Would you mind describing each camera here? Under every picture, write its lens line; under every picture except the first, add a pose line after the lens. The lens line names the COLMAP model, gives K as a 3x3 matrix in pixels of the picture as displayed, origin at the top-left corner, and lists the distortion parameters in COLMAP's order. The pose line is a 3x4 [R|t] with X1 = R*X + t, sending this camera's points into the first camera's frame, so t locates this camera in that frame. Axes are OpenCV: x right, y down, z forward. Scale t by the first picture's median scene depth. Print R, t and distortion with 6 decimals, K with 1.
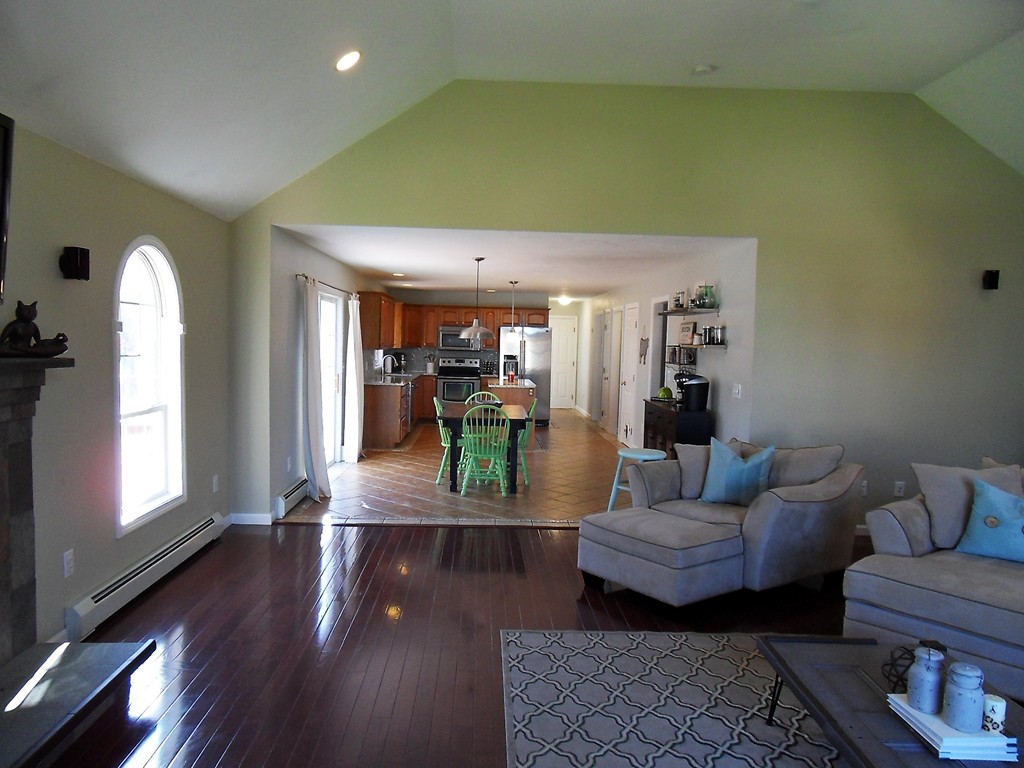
lens RADIAL K [[767.7, 0, 510.9], [0, 767.7, 383.8], [0, 0, 1]] dist [-0.004459, 0.002372]
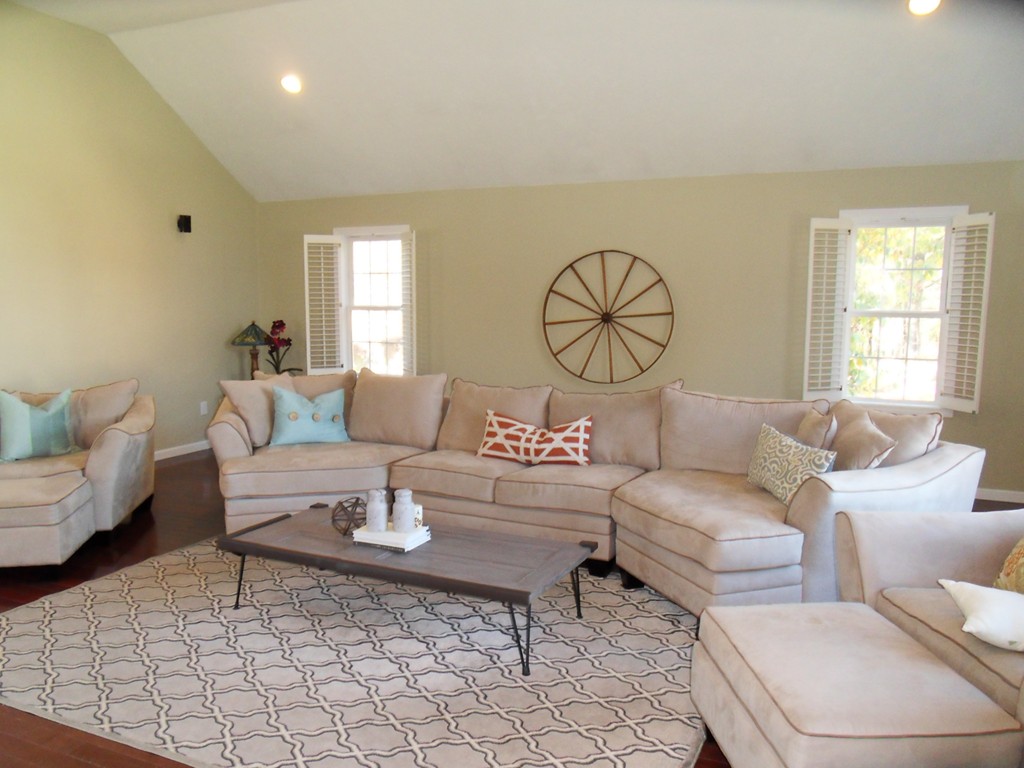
lens RADIAL K [[864.7, 0, 509.1], [0, 864.7, 387.9], [0, 0, 1]] dist [-0.025376, -0.000546]
pose [[0.407446, -0.124915, 0.904646, -0.535976], [0.067468, 0.992011, 0.106591, 0.002005], [-0.910733, 0.017604, 0.412619, 0.070403]]
